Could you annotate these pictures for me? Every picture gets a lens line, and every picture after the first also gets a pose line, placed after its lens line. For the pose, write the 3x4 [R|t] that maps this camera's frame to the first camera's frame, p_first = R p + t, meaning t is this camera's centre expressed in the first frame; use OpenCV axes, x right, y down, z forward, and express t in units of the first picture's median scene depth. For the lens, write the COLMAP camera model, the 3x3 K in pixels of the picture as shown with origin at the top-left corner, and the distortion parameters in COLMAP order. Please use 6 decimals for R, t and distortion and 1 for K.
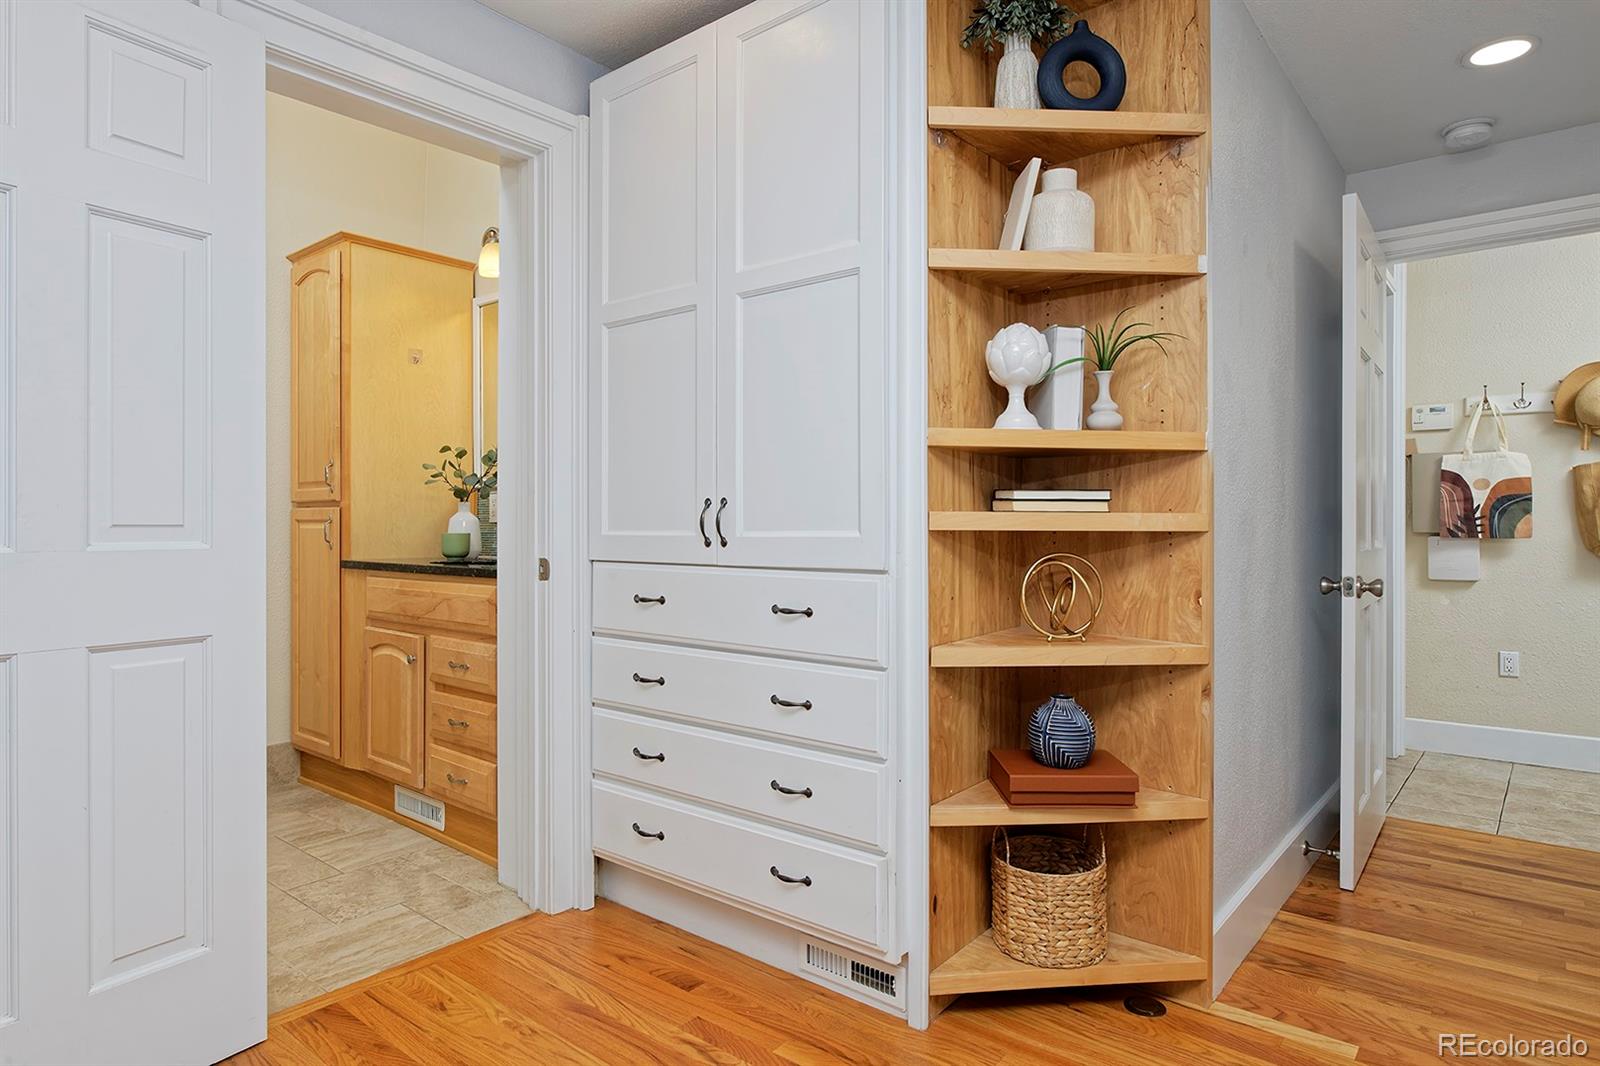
lens RADIAL K [[891.2, 0, 786.4], [0, 891.2, 519.7], [0, 0, 1]] dist [-0.003831, -0.000412]
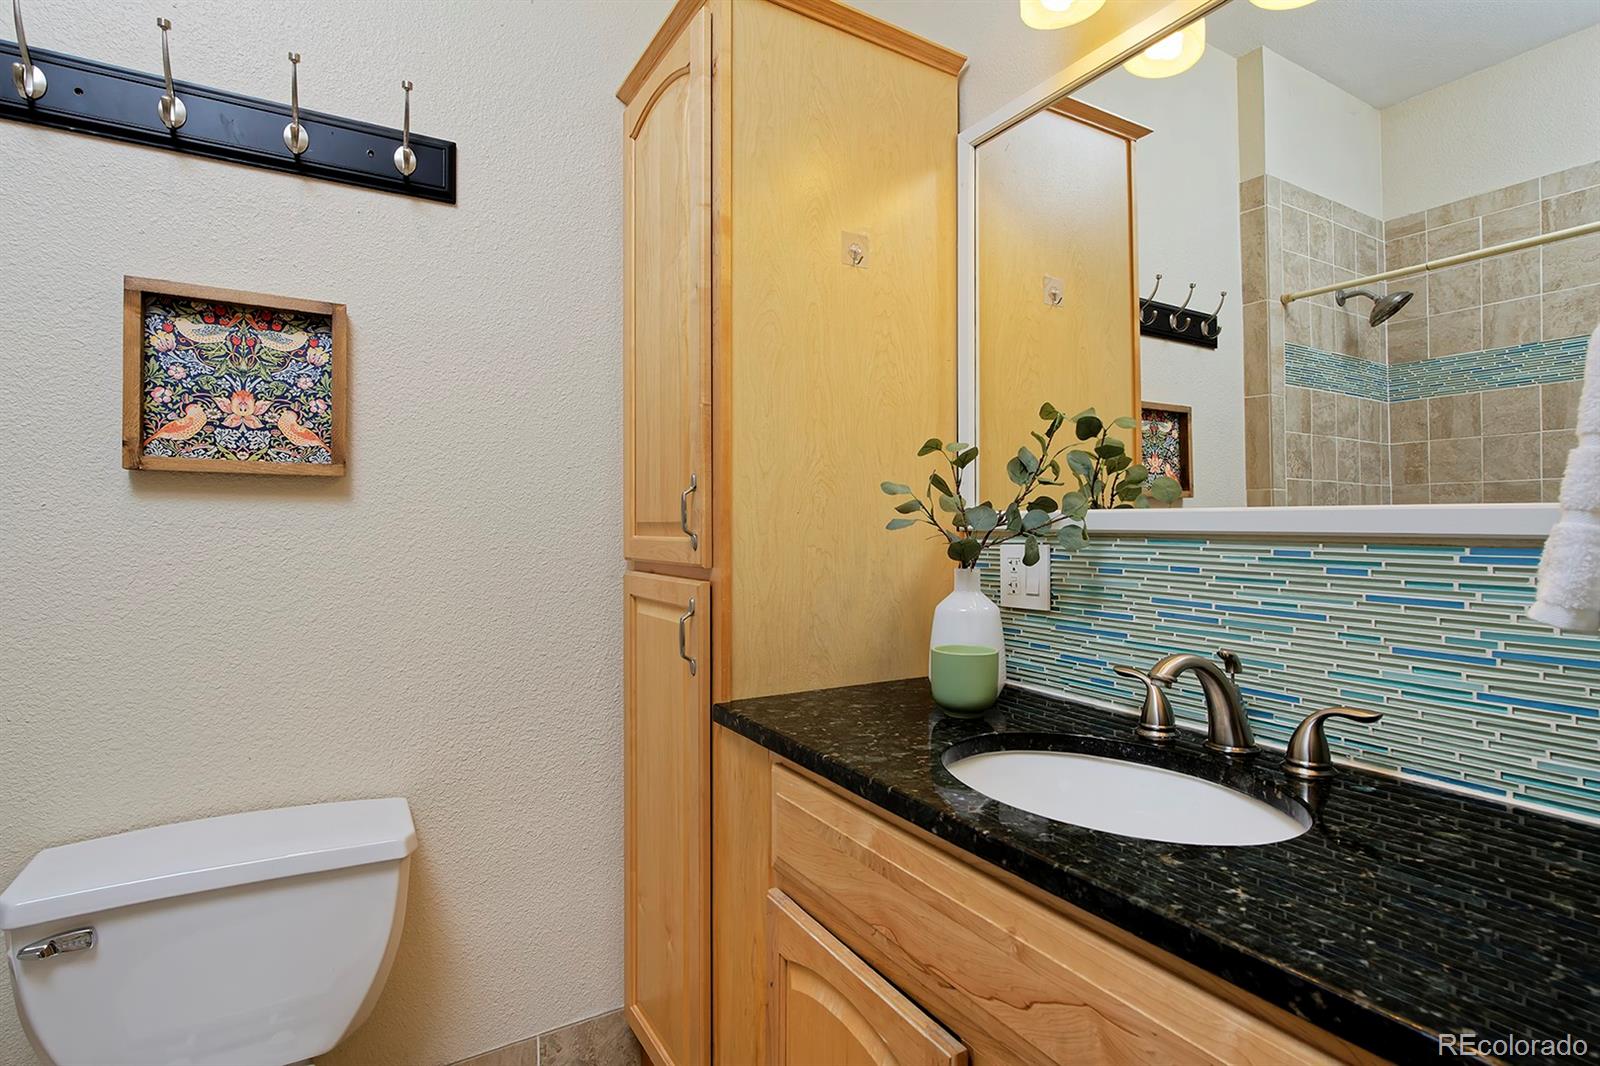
lens RADIAL K [[797.8, 0, 807.9], [0, 797.8, 530.0], [0, 0, 1]] dist [-0.005498, -0.000227]
pose [[0.944934, 0.000770, -0.327260, -0.311967], [-0.000234, 0.999999, 0.001675, -0.039705], [0.327261, -0.001506, 0.944933, 0.614108]]
